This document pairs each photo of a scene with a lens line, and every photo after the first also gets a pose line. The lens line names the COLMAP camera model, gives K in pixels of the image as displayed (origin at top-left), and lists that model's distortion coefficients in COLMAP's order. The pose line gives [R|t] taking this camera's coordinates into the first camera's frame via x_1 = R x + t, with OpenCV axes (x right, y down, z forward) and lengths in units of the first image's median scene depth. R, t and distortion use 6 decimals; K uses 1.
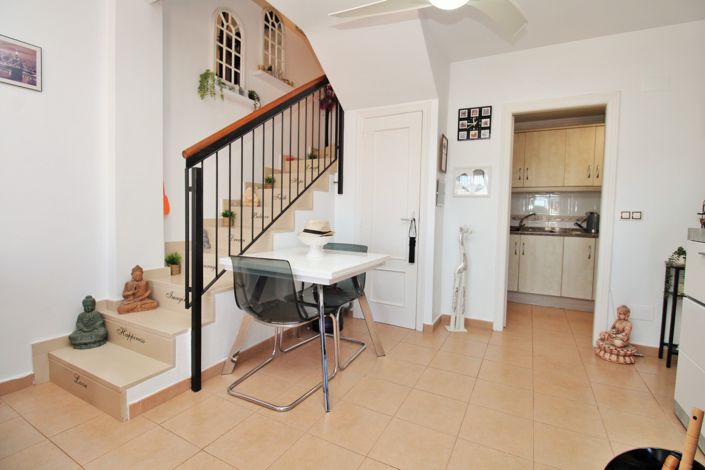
lens RADIAL K [[327.0, 0, 352.0], [0, 327.0, 231.5], [0, 0, 1]] dist [-0.003391, -0.000622]
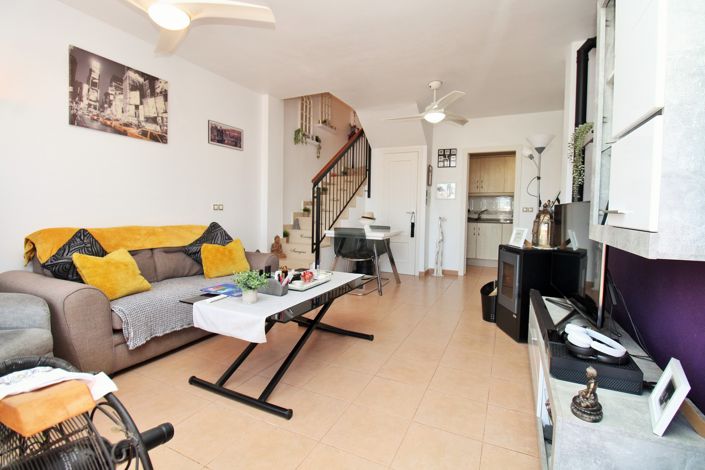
lens RADIAL K [[327.0, 0, 353.8], [0, 327.0, 232.5], [0, 0, 1]] dist [-0.003391, -0.000622]
pose [[0.998661, -0.005276, 0.051455, -0.219438], [0.005071, 0.999979, 0.004110, 0.060537], [-0.051476, -0.003844, 0.998667, -0.732308]]
